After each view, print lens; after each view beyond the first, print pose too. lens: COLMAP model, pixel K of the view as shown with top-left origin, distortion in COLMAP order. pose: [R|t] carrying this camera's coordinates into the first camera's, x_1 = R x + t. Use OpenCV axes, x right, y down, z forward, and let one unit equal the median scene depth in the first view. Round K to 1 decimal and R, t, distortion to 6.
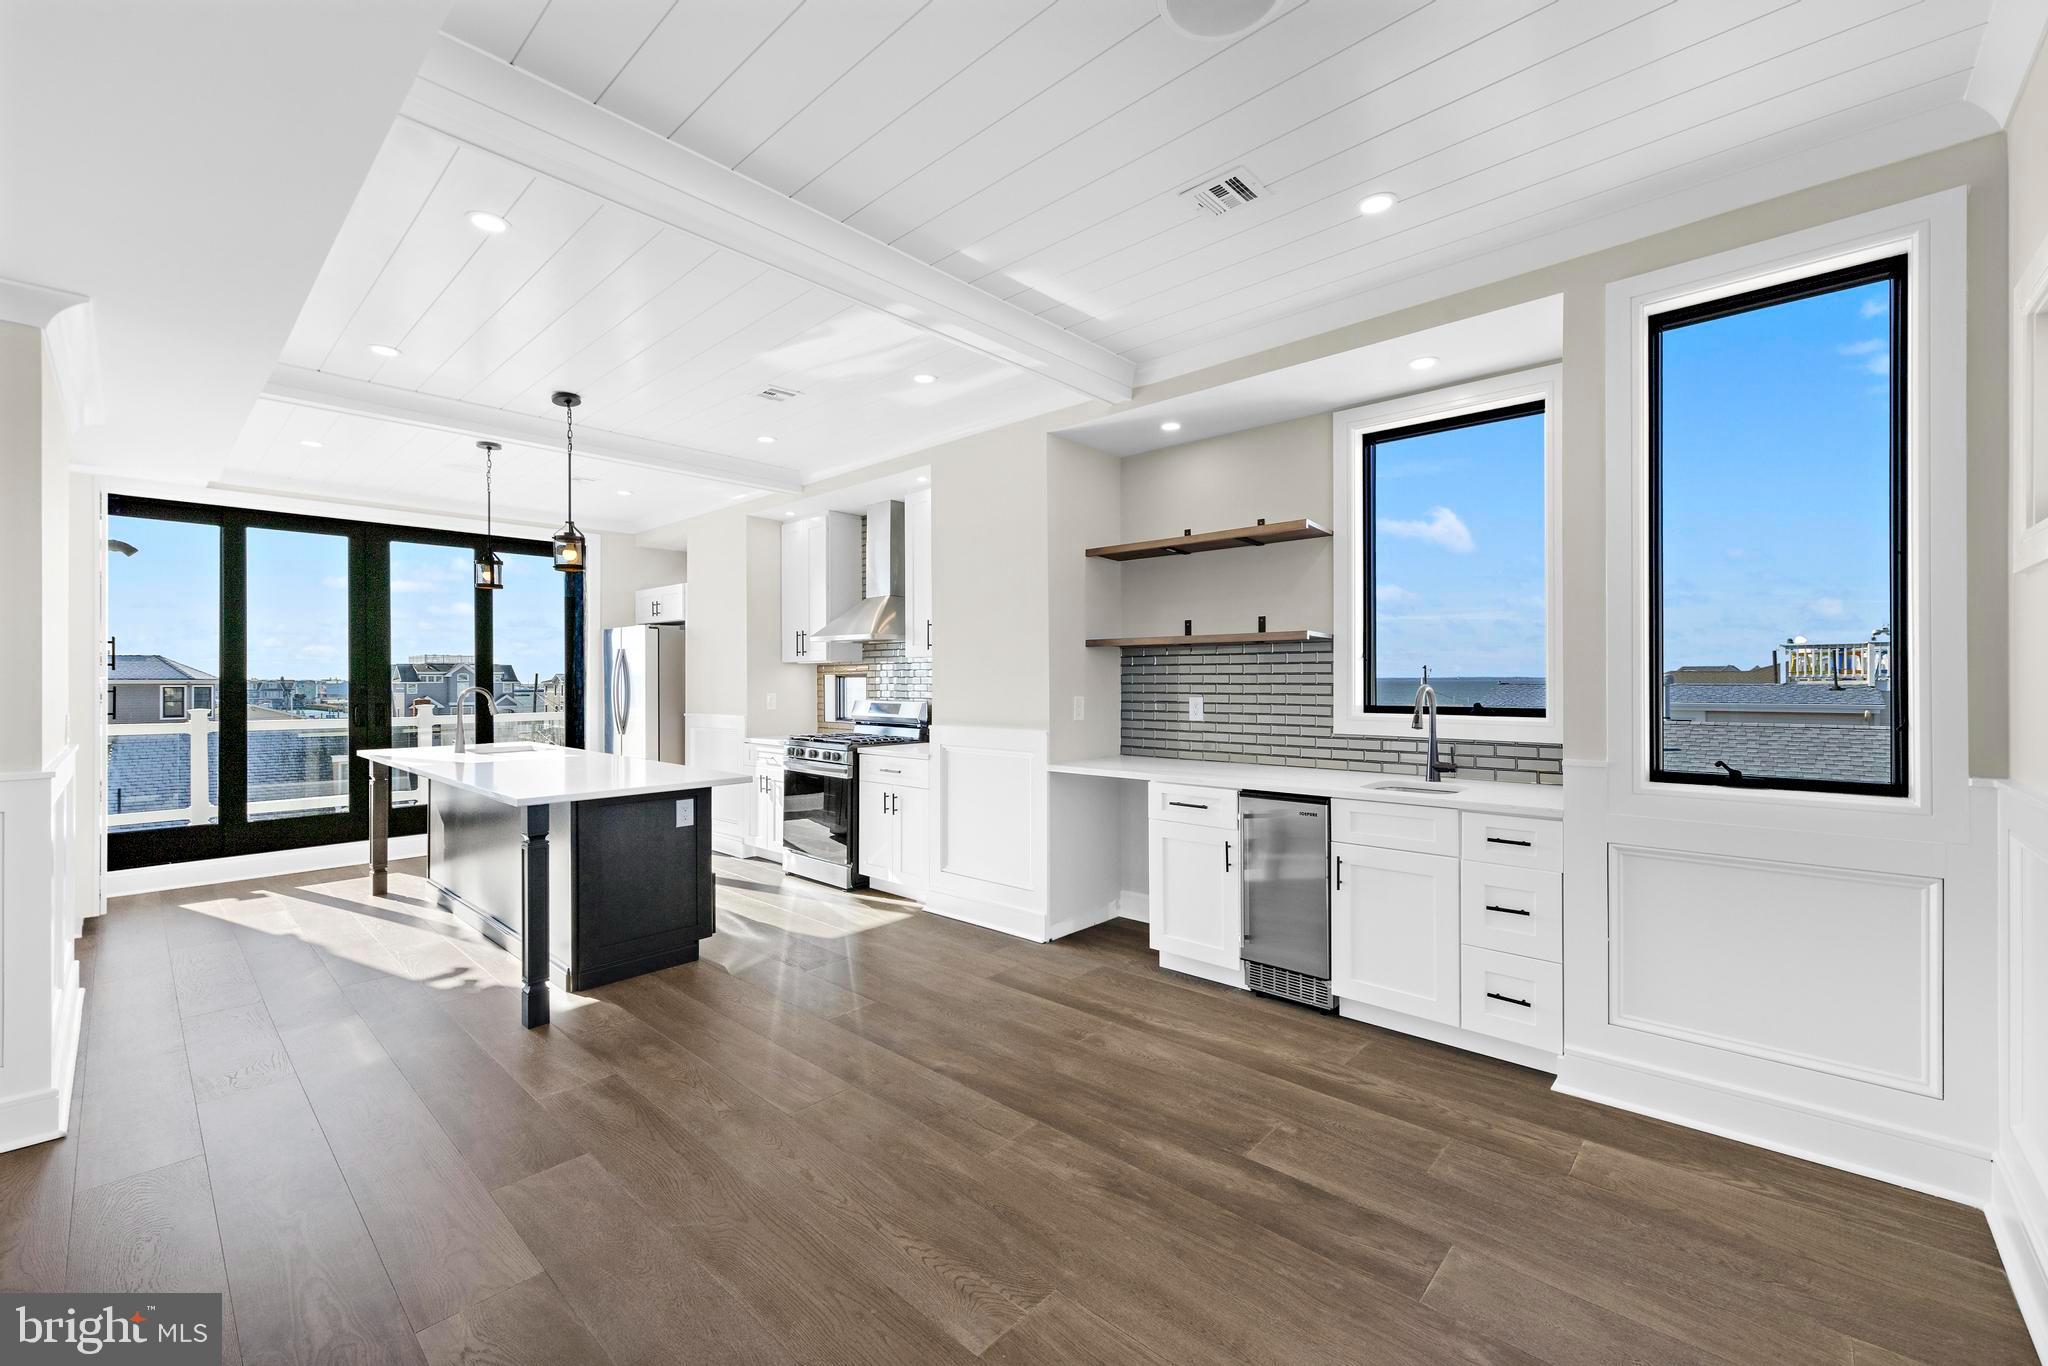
lens RADIAL K [[821.9, 0, 1034.9], [0, 821.9, 678.6], [0, 0, 1]] dist [0.006592, -0.000580]
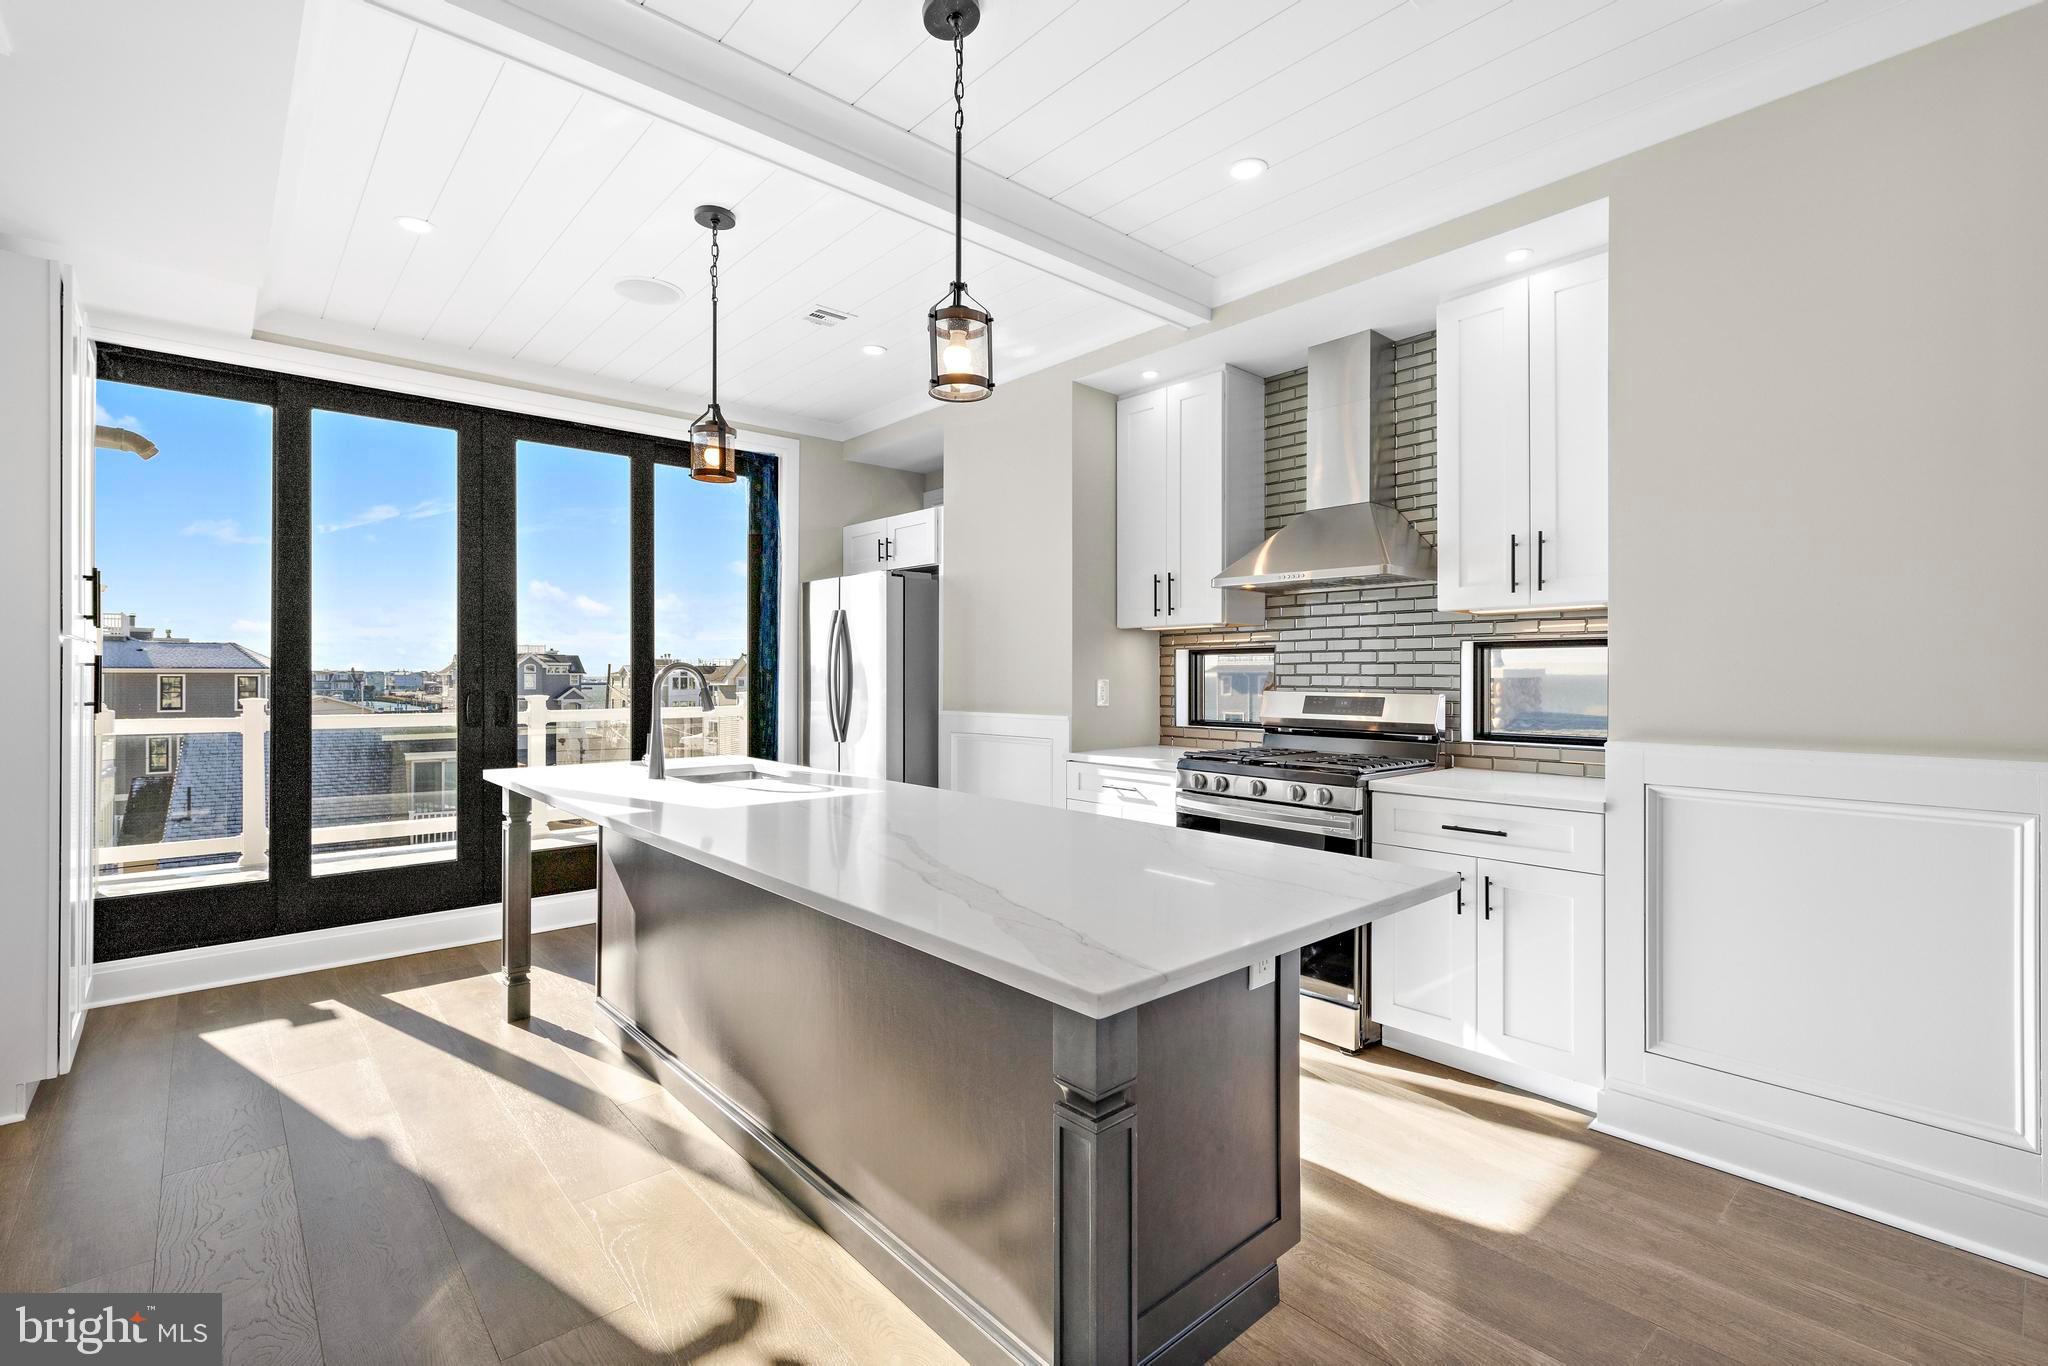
lens RADIAL K [[917.1, 0, 1033.2], [0, 917.1, 673.0], [0, 0, 1]] dist [0.005445, -0.000109]
pose [[0.994786, 0.004799, -0.101872, -0.443601], [-0.004844, 0.999988, -0.000197, 0.020089], [0.101870, 0.000689, 0.994797, 0.474873]]
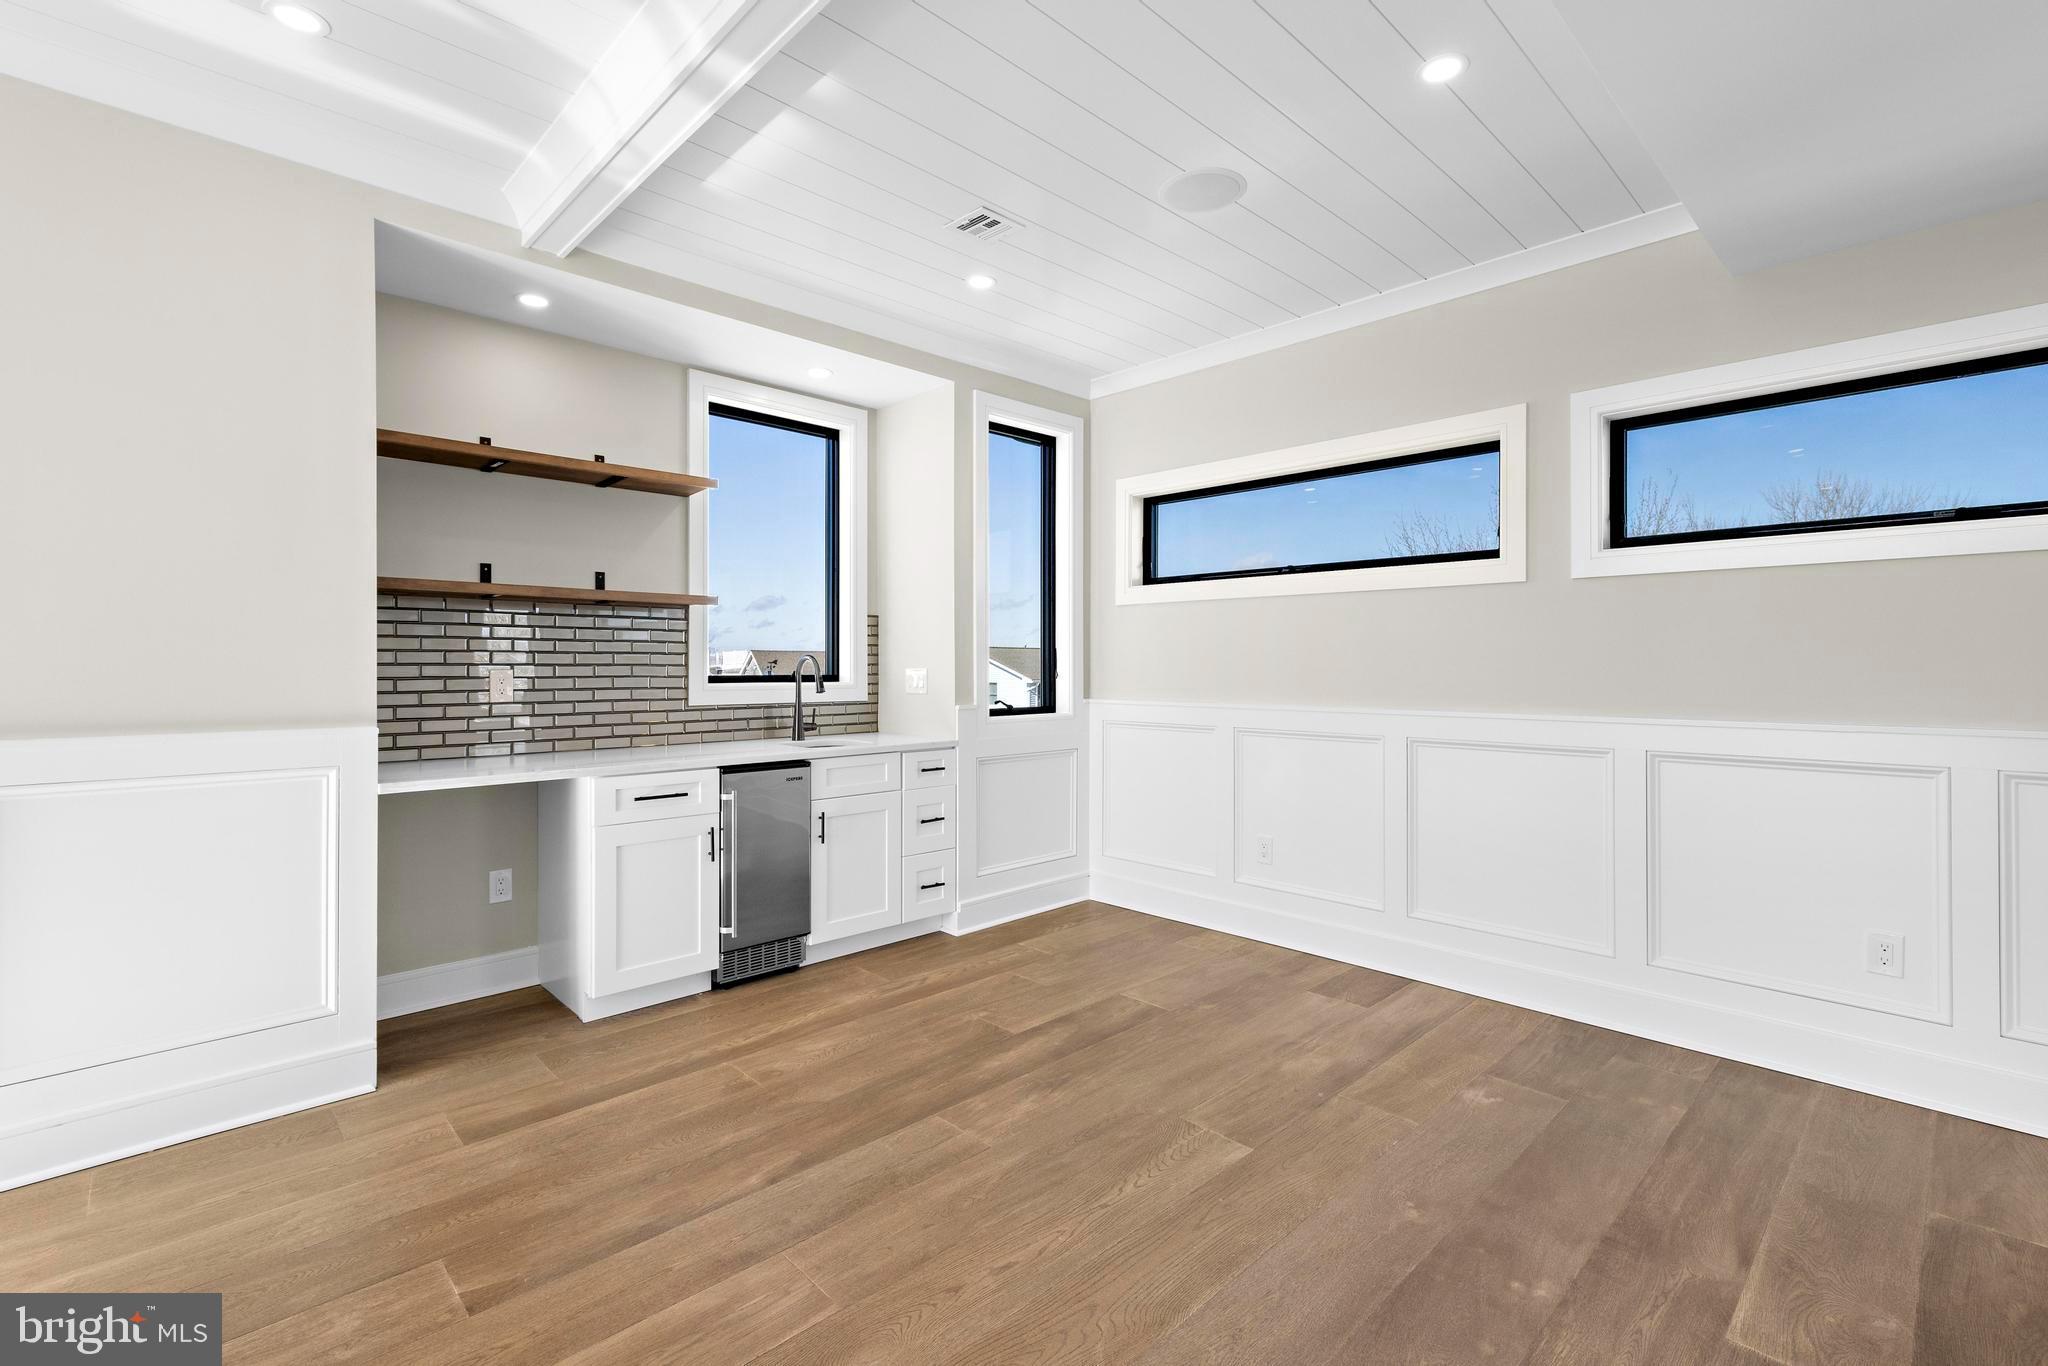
lens RADIAL K [[917.1, 0, 1025.2], [0, 917.1, 662.8], [0, 0, 1]] dist [0.005445, -0.000109]
pose [[0.069769, 0.007014, 0.997539, -0.582972], [-0.001233, 0.999975, -0.006945, 0.021584], [-0.997562, -0.000745, 0.069776, 0.472195]]
